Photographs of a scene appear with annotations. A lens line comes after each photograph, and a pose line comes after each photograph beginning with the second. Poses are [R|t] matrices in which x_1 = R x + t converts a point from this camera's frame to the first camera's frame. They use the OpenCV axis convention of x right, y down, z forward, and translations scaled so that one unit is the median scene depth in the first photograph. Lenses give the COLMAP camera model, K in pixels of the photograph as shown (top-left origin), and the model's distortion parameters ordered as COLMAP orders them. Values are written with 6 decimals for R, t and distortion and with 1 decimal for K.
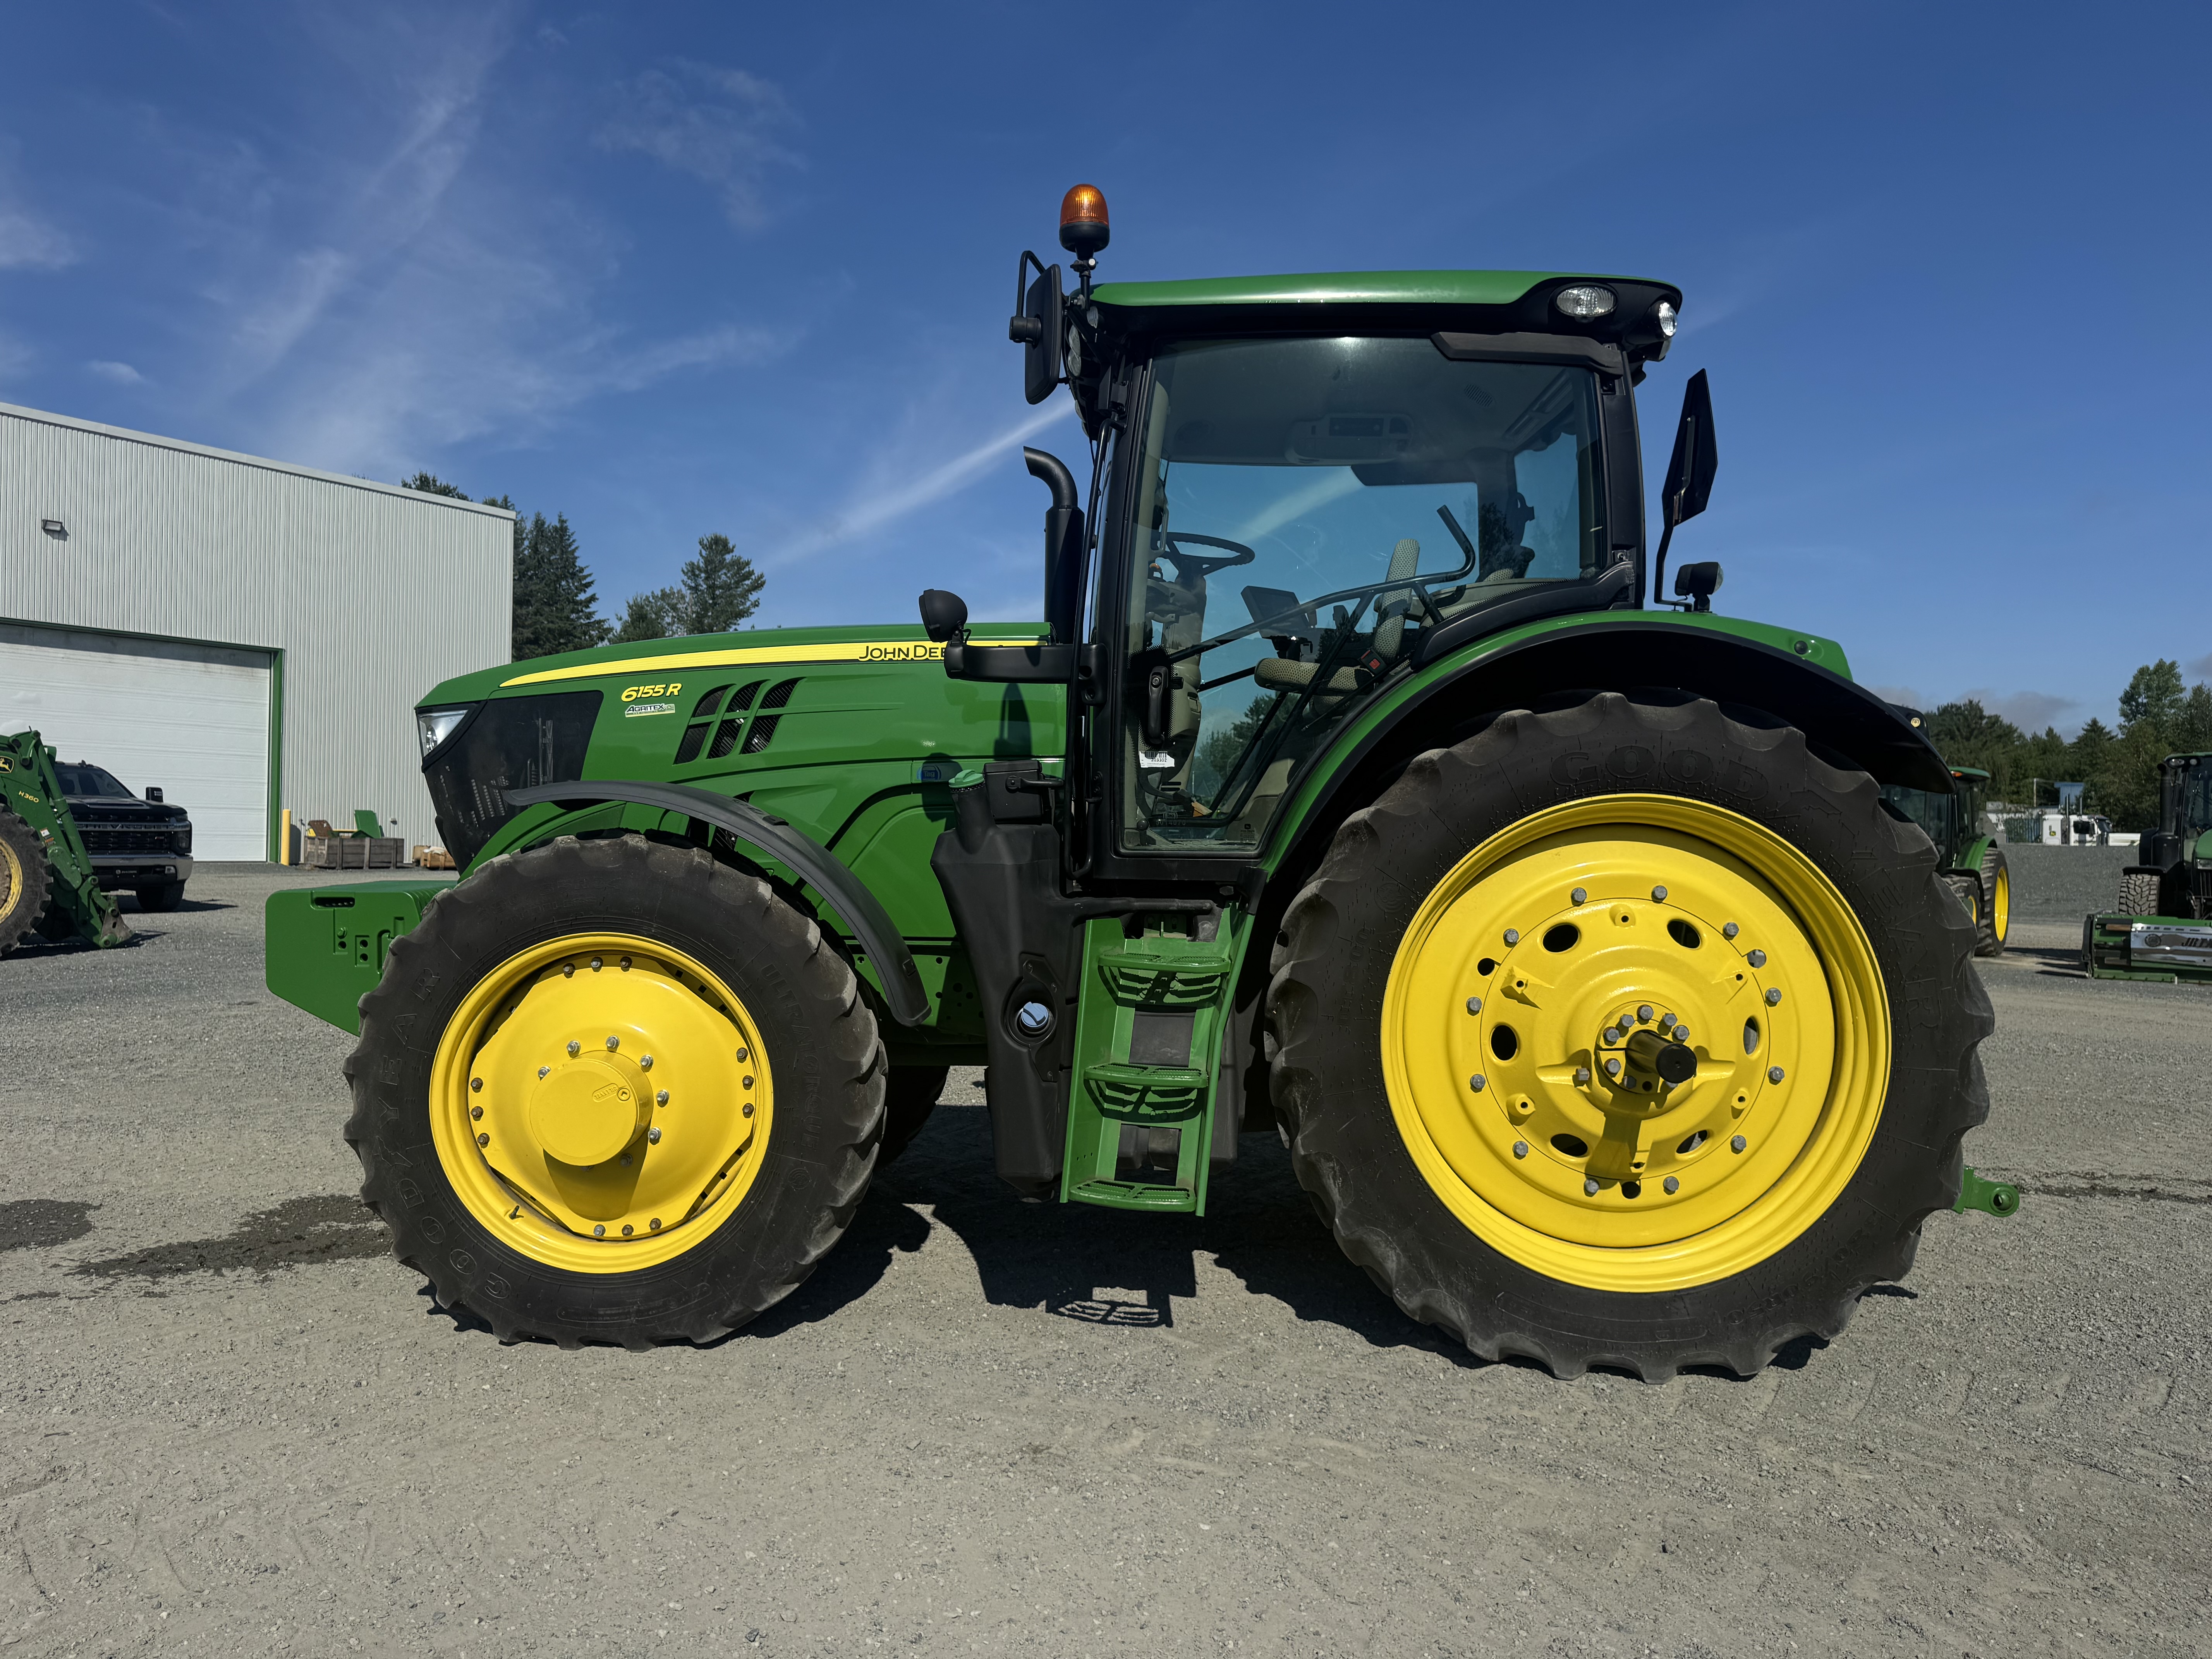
lens RADIAL K [[1567.4, 0, 1106.0], [0, 1567.4, 829.5], [0, 0, 1]] dist [-0.003632, -0.001311]
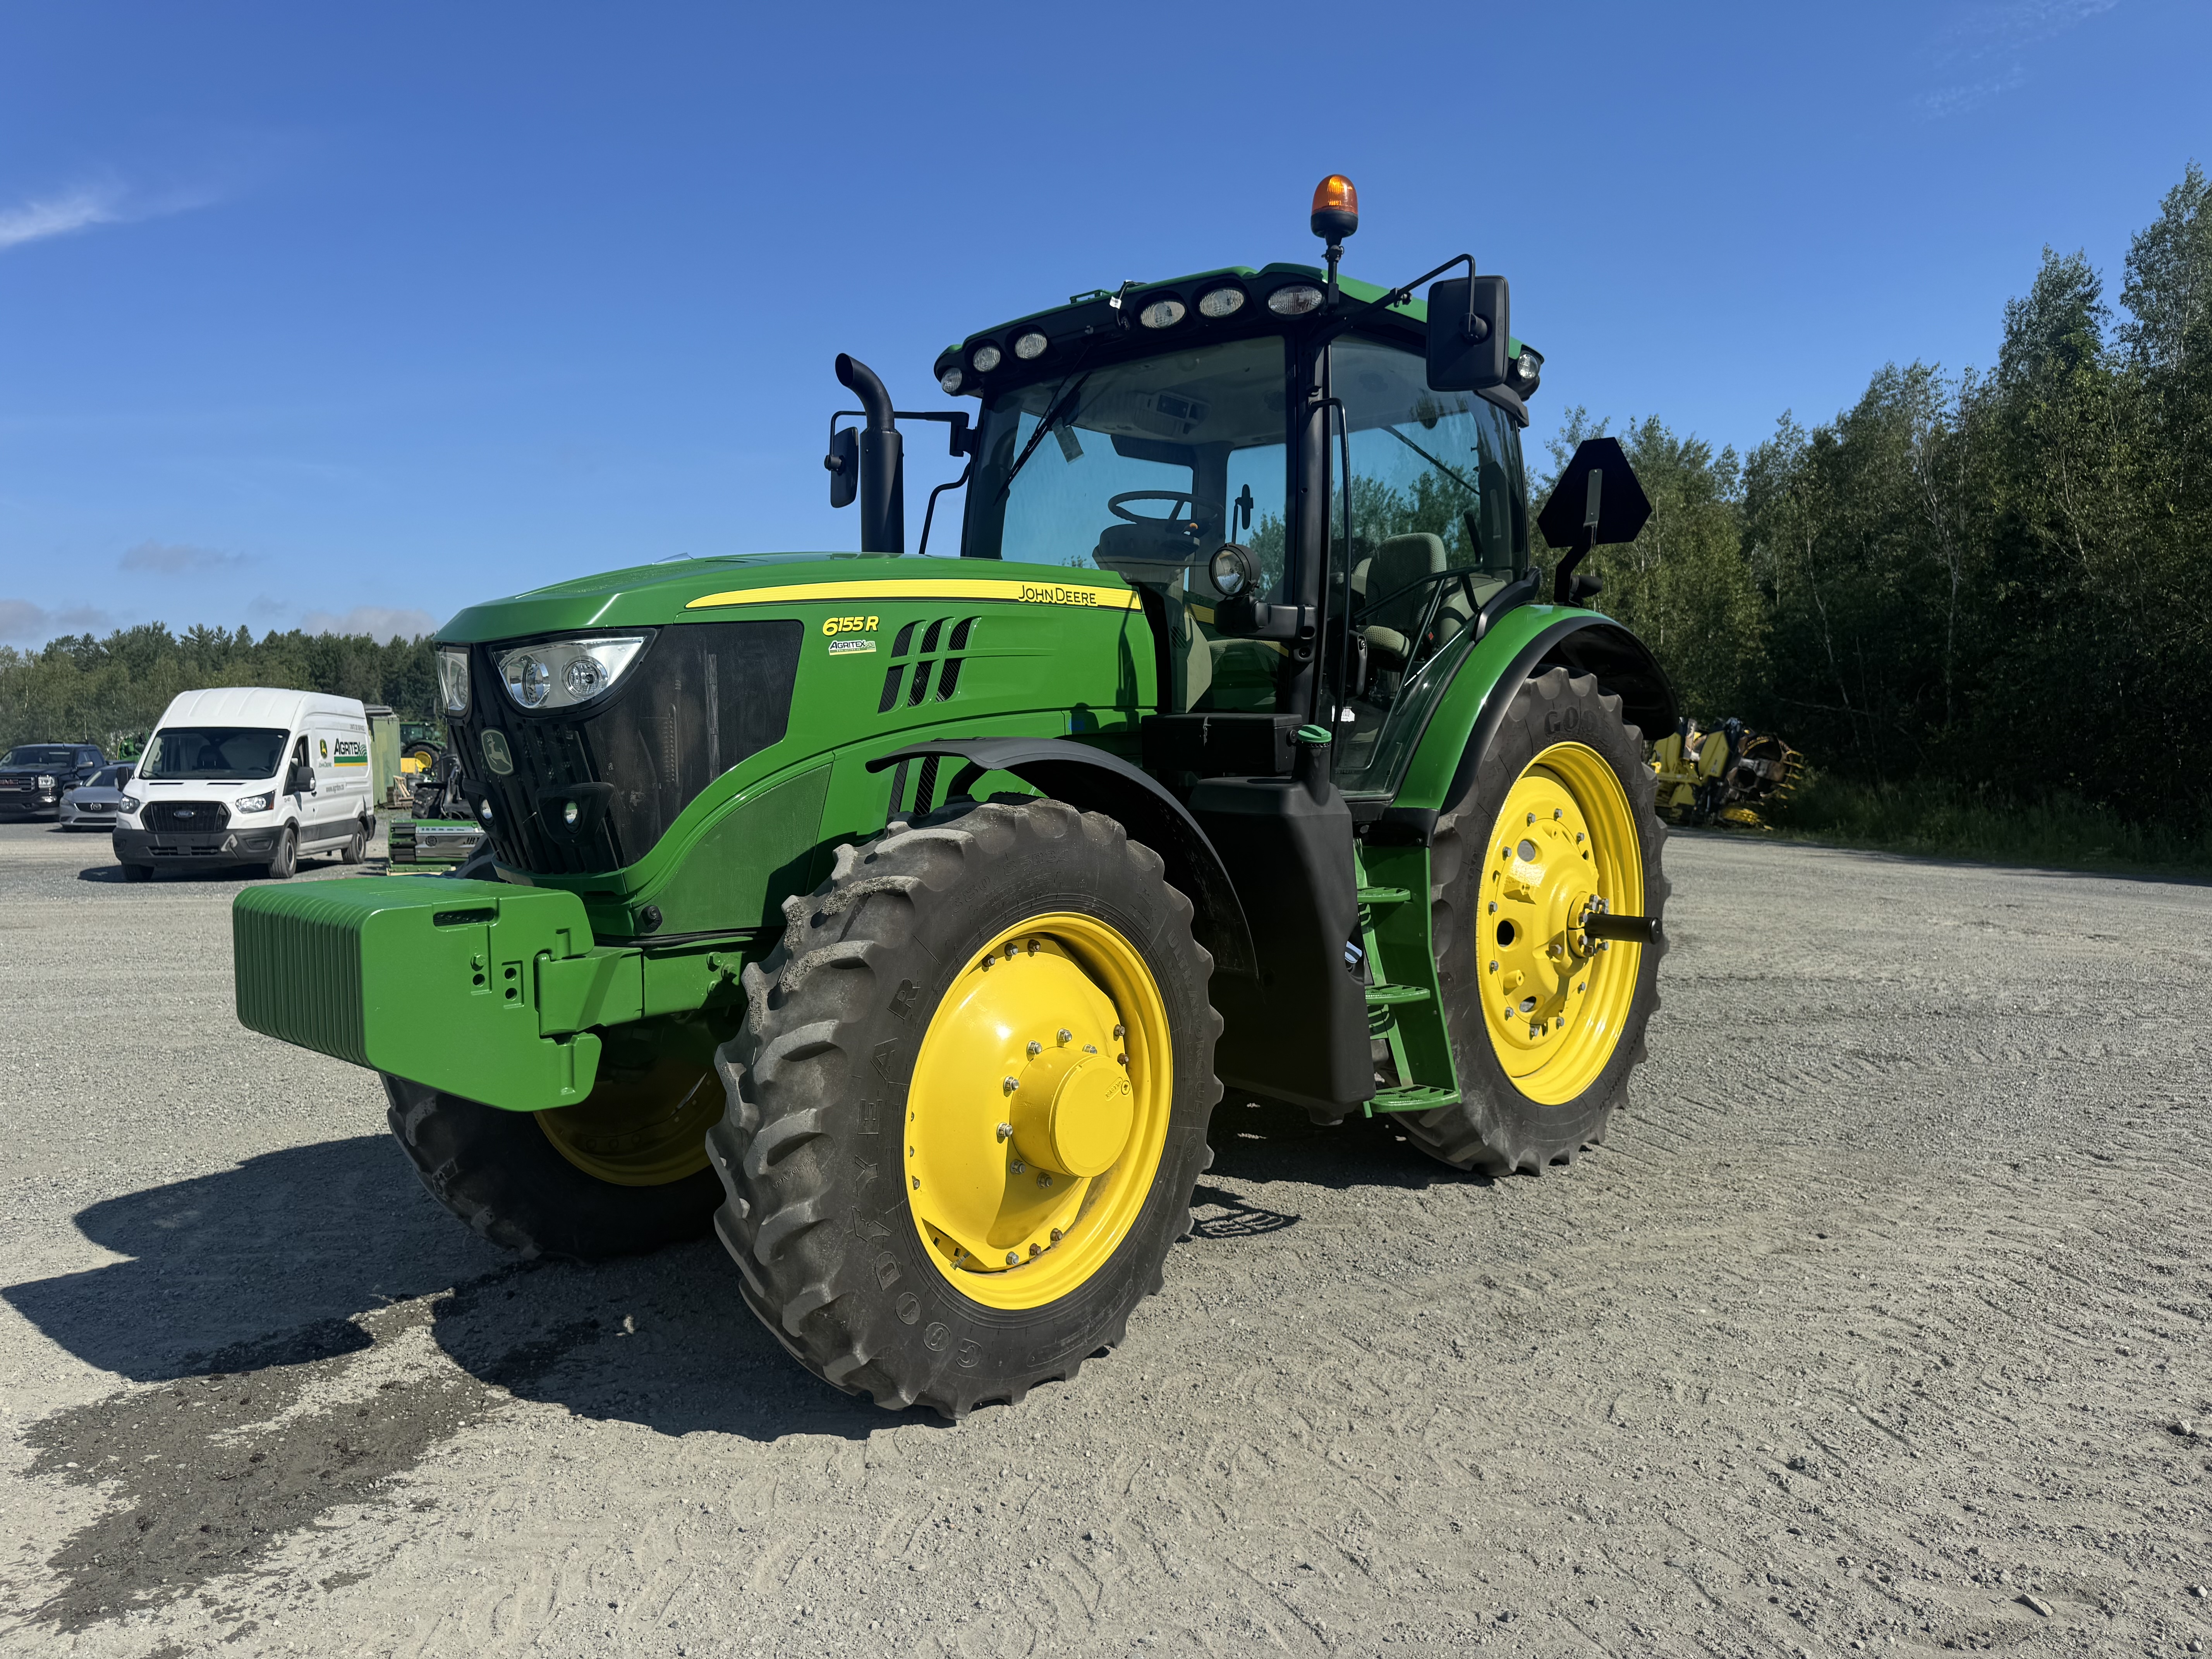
lens RADIAL K [[1562.4, 0, 1106.0], [0, 1562.4, 829.5], [0, 0, 1]] dist [0.020654, 0.000857]
pose [[0.645427, -0.053194, 0.761967, -0.835860], [0.015037, 0.998264, 0.056953, -0.025441], [-0.763674, -0.025301, 0.645106, 0.366617]]
